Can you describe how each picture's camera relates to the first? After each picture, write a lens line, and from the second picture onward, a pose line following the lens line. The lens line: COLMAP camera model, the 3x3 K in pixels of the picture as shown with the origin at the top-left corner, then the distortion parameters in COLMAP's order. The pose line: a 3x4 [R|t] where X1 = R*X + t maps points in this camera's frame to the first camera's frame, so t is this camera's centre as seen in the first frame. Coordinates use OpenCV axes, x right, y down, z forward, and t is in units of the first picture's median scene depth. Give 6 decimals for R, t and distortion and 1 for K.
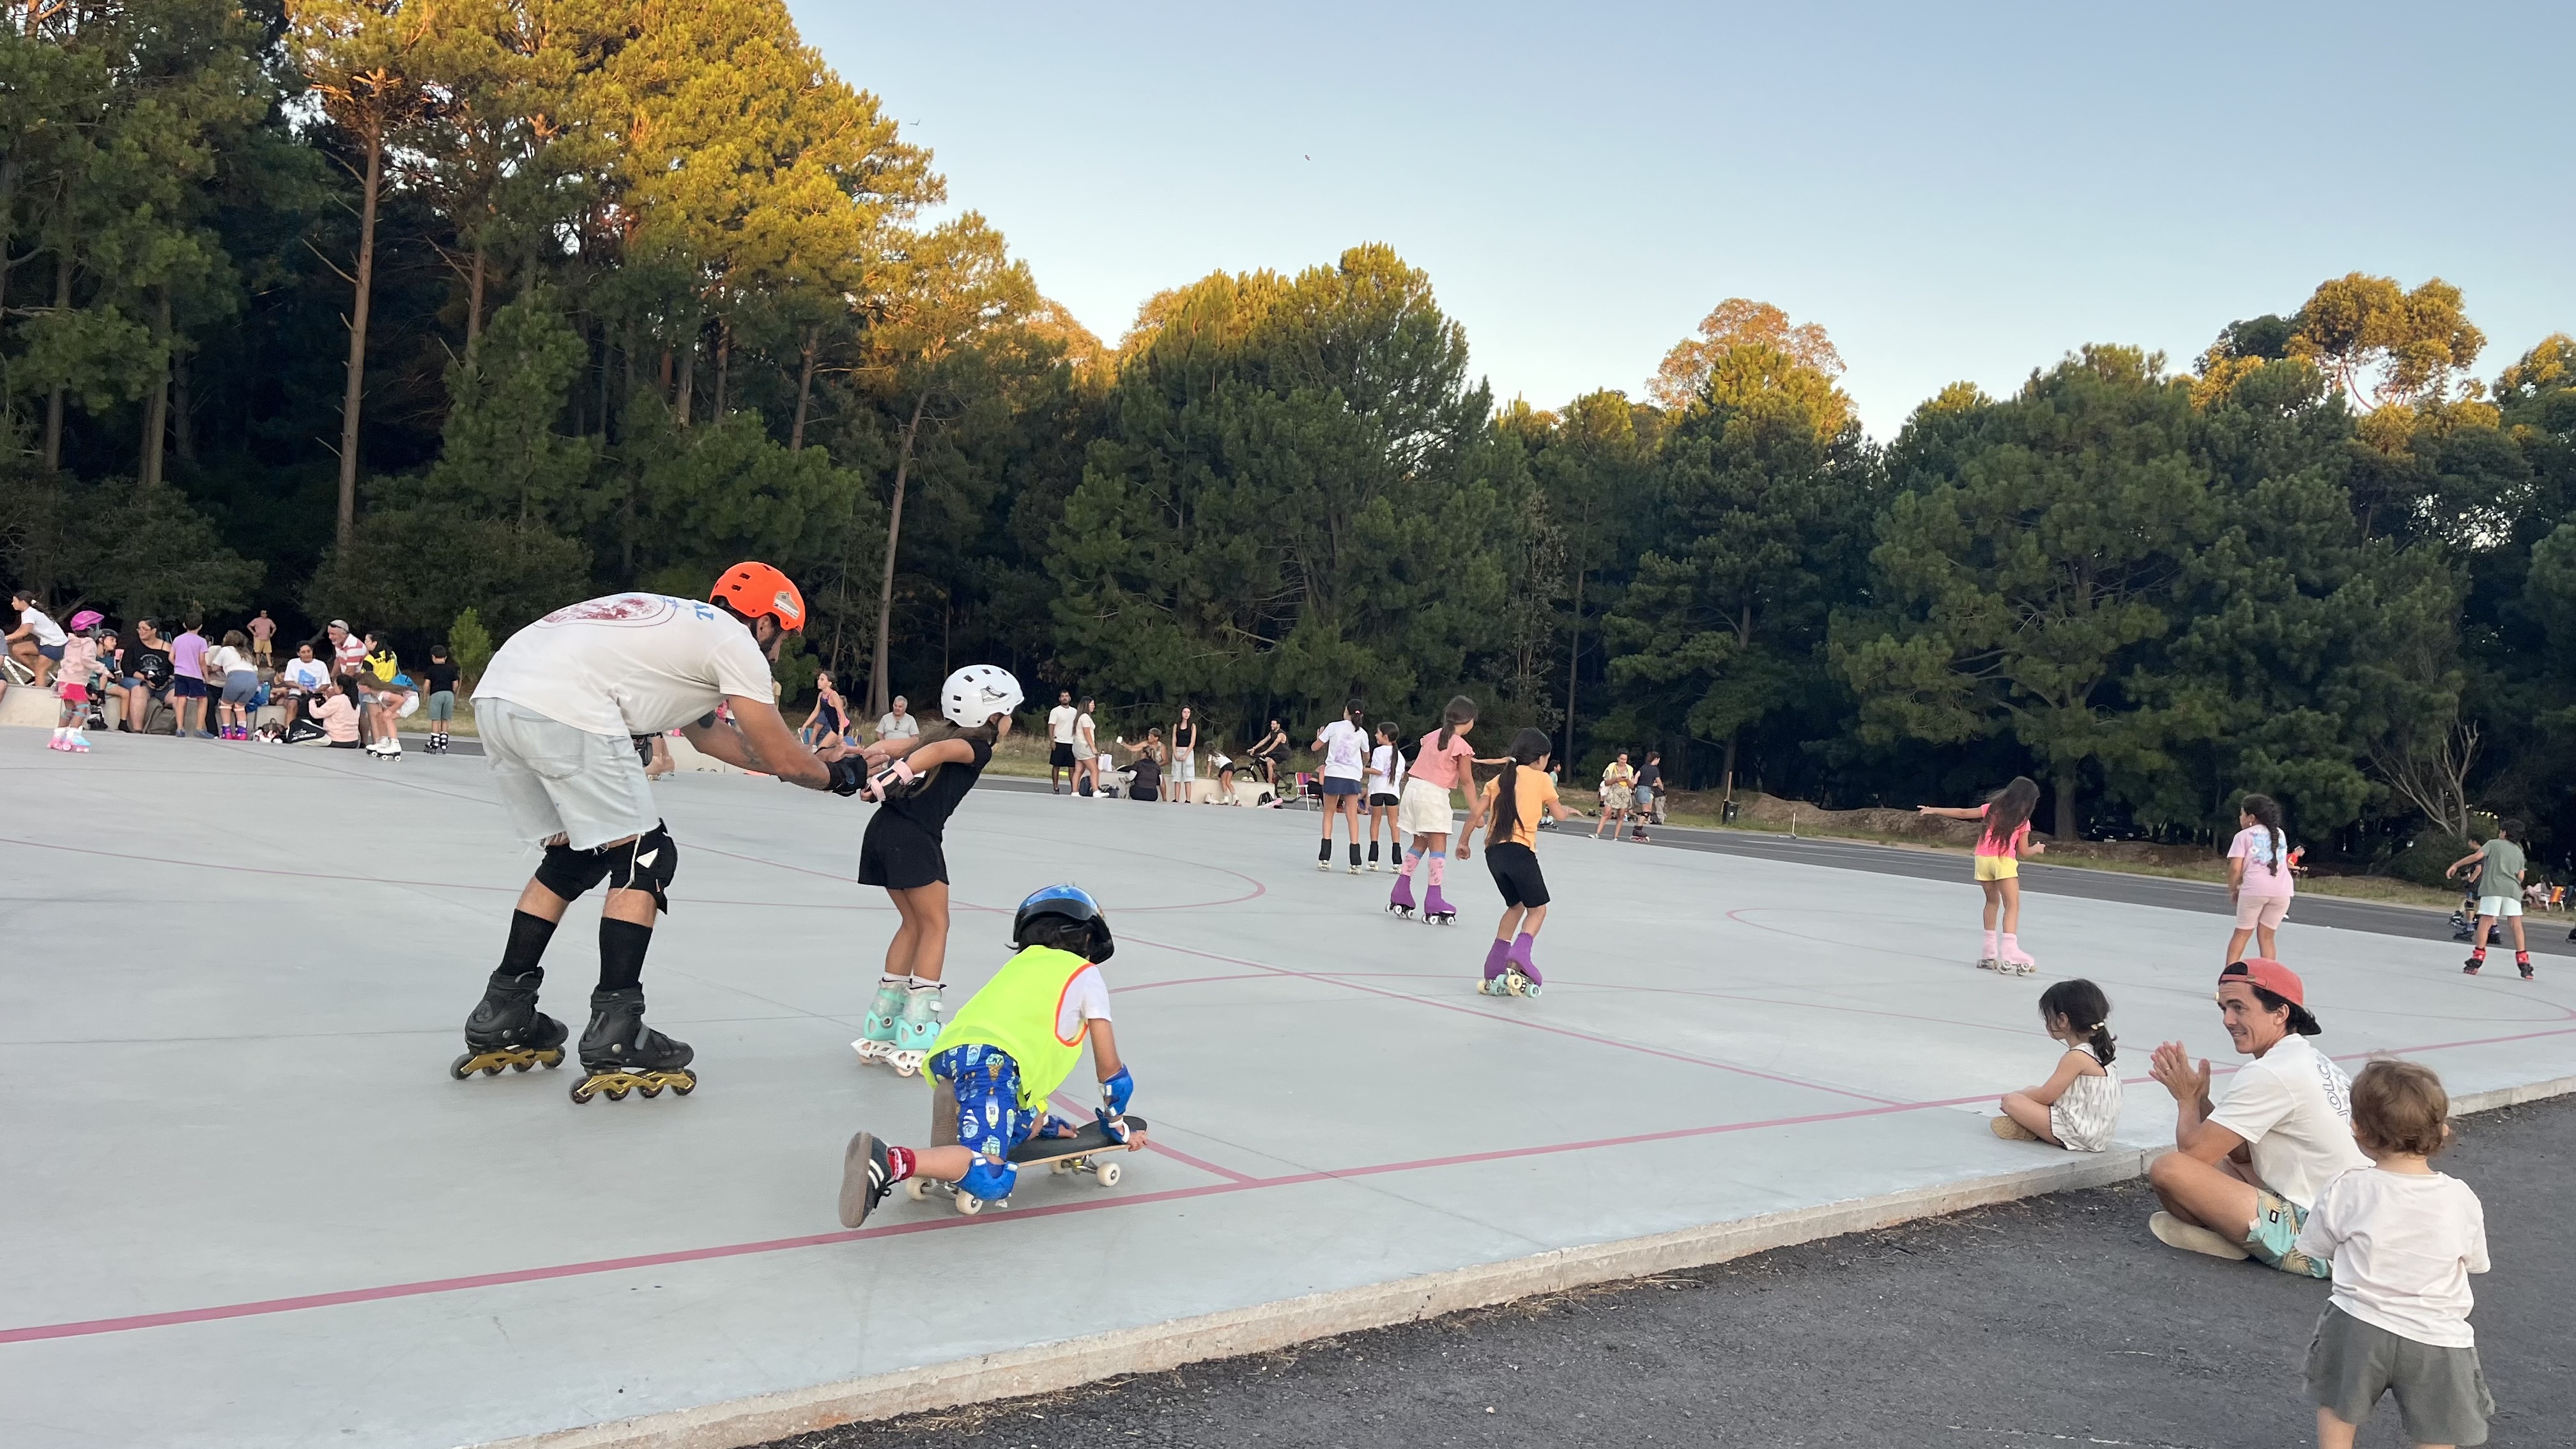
lens RADIAL K [[2026.7, 0, 1307.6], [0, 2026.7, 727.9], [0, 0, 1]] dist [0.041273, -0.013325]
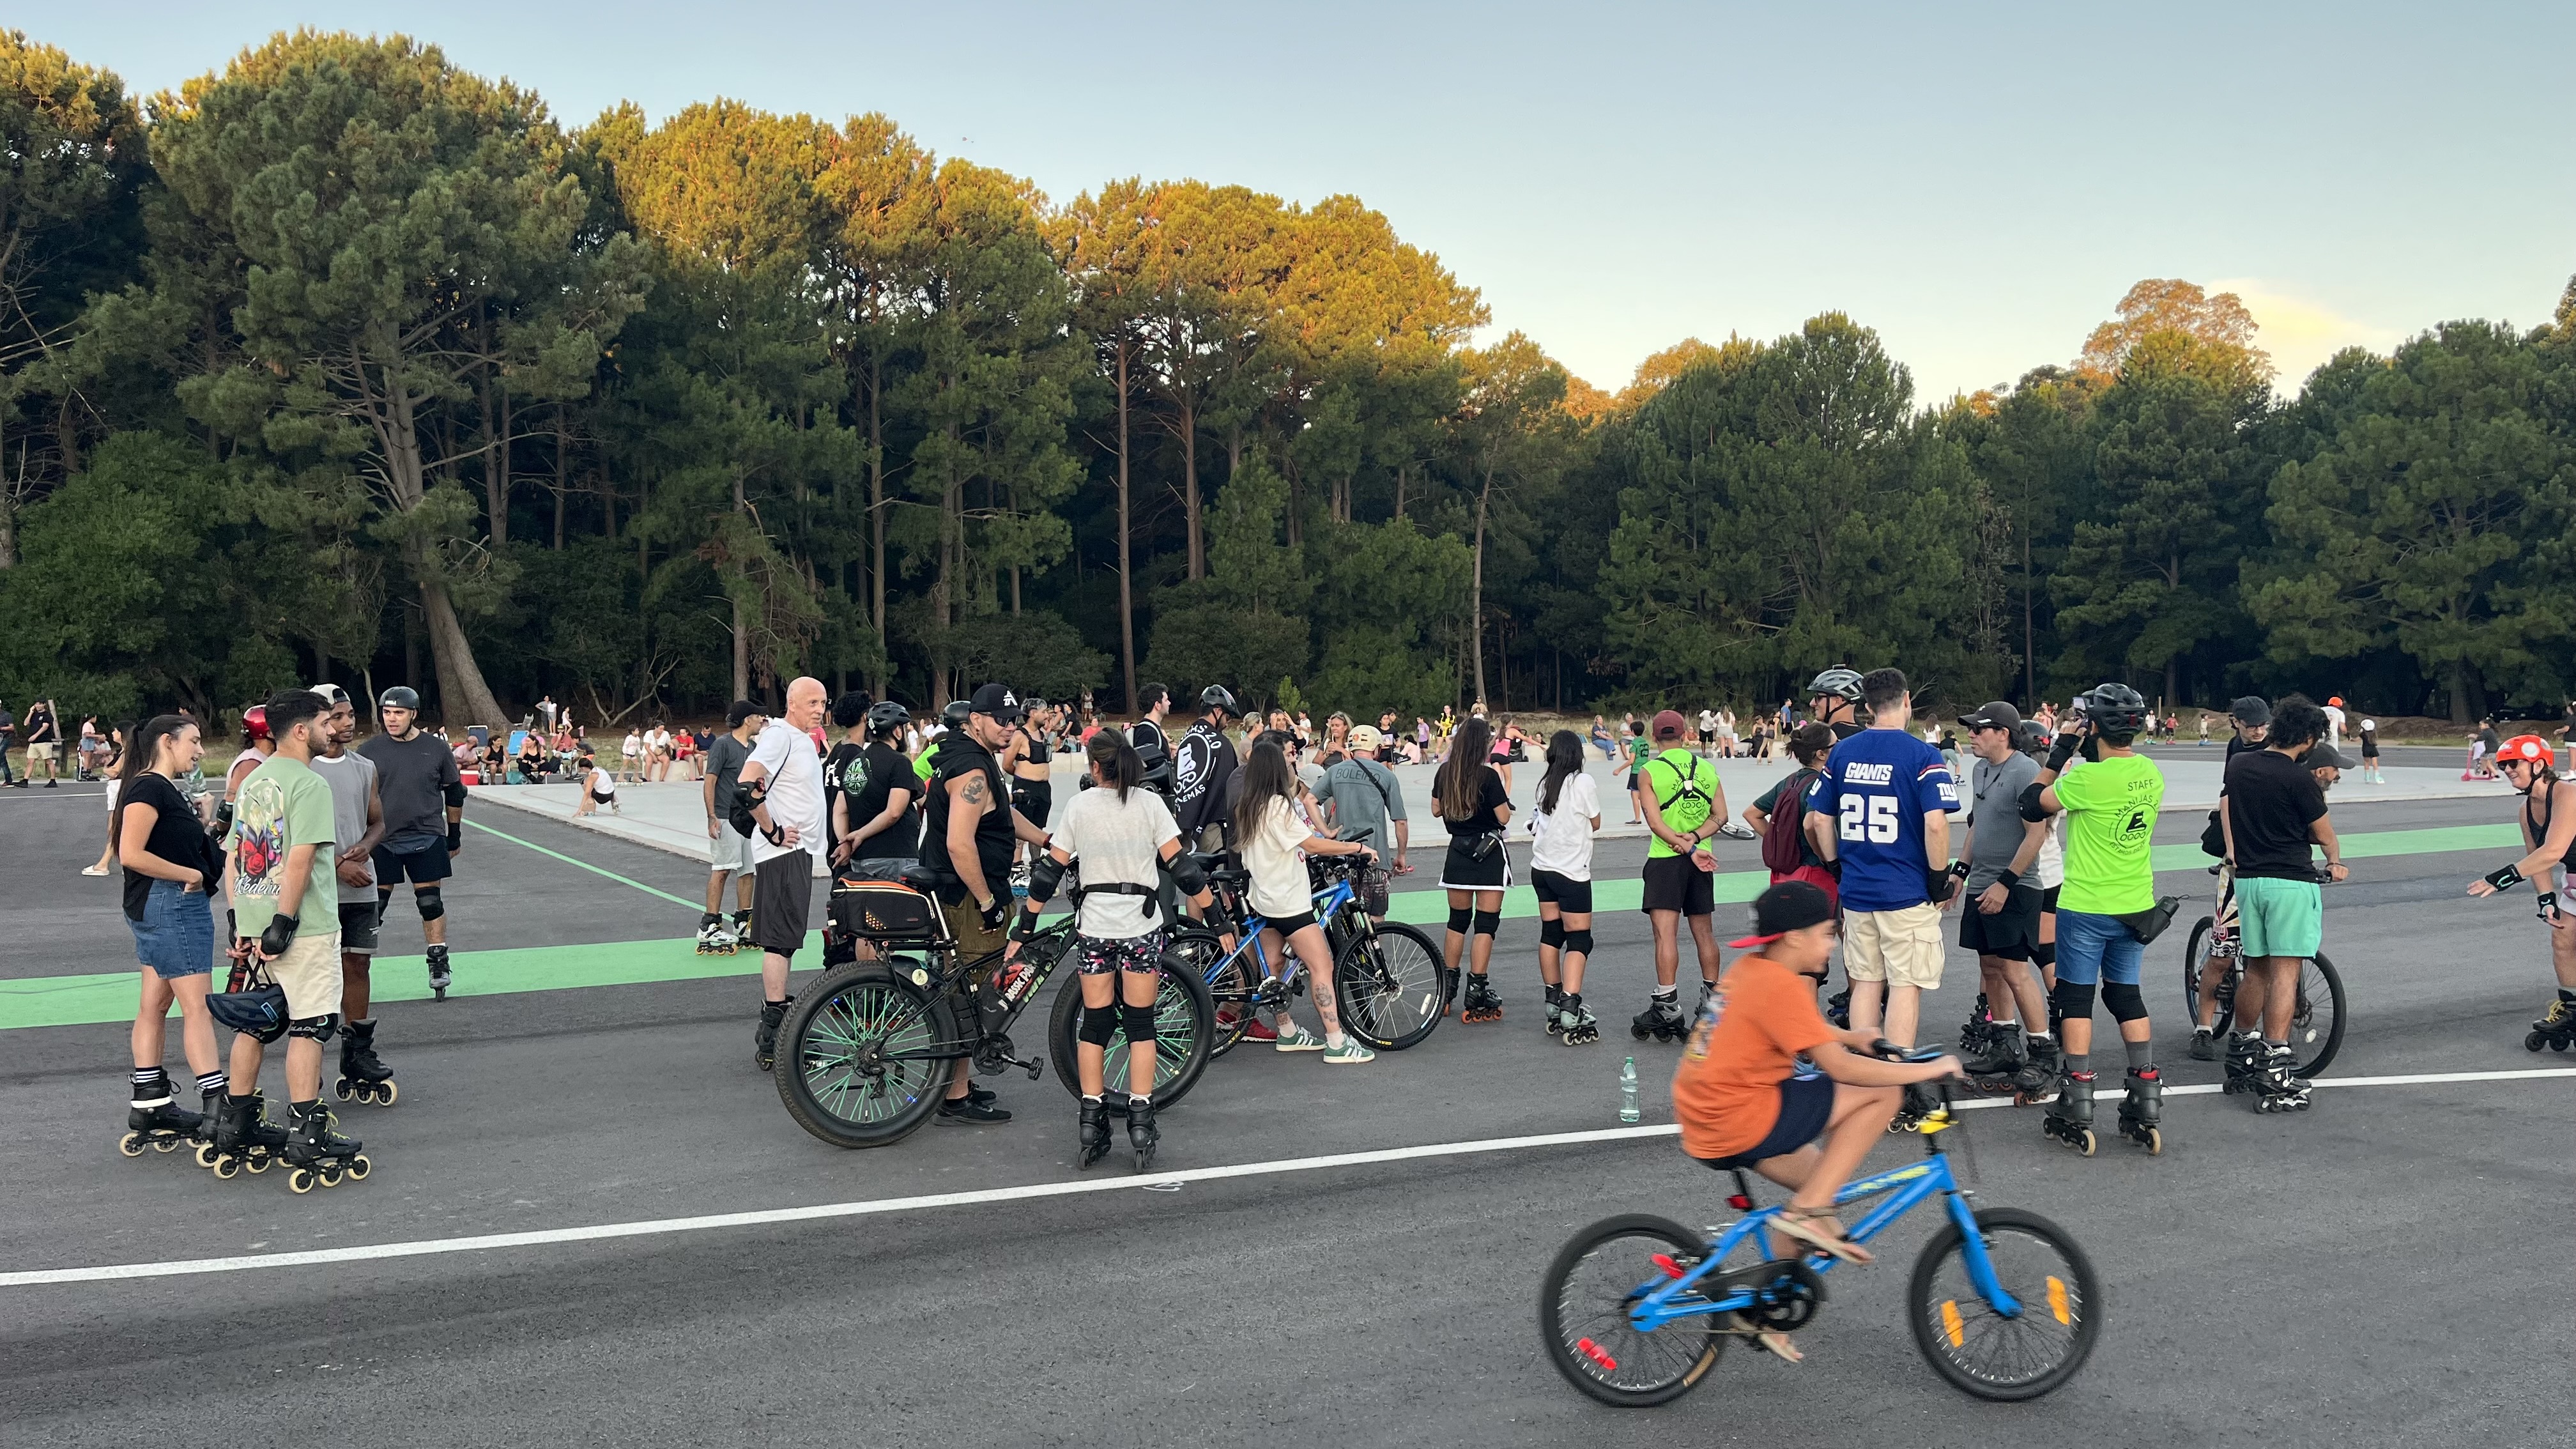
lens RADIAL K [[2026.7, 0, 1298.9], [0, 2026.7, 720.1], [0, 0, 1]] dist [0.041273, -0.013325]
pose [[0.970482, -0.094047, -0.222079, -0.031867], [0.096735, 0.995309, 0.001236, -0.015977], [0.220921, -0.022683, 0.975028, -0.340526]]
